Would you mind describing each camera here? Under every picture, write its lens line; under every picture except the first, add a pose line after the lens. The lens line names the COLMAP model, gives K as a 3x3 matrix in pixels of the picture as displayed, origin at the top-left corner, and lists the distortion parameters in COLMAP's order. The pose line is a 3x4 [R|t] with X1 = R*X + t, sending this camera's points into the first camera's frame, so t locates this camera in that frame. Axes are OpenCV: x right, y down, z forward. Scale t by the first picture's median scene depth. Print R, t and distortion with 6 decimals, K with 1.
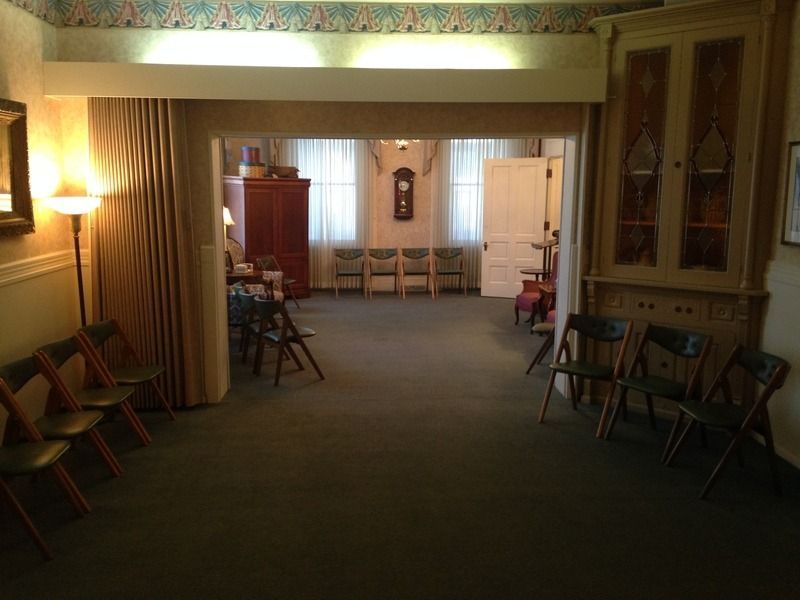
lens RADIAL K [[660.5, 0, 402.8], [0, 660.5, 299.9], [0, 0, 1]] dist [0.074683, -0.005974]
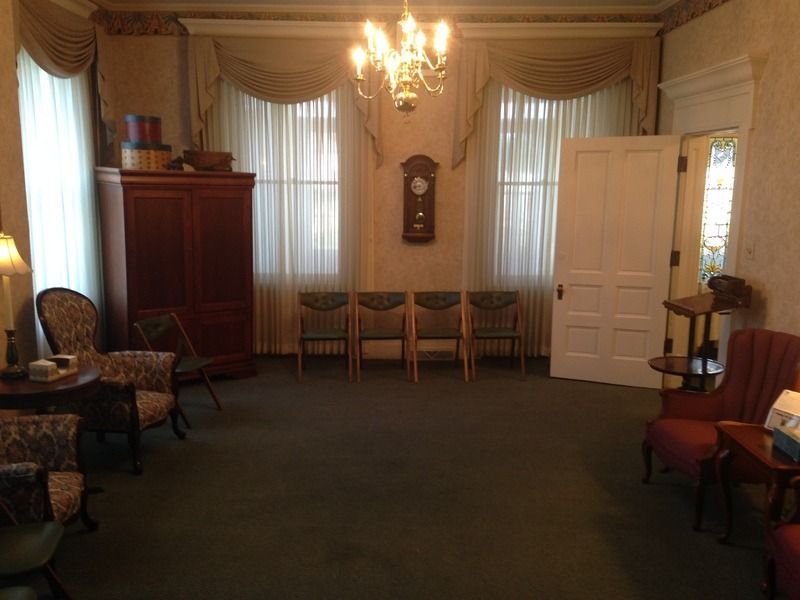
lens RADIAL K [[660.5, 0, 396.8], [0, 660.5, 301.3], [0, 0, 1]] dist [0.074683, -0.005974]
pose [[0.998298, 0.012800, -0.056902, 0.016616], [-0.012416, 0.999898, 0.007100, -0.073738], [0.056987, -0.006381, 0.998355, 0.411173]]
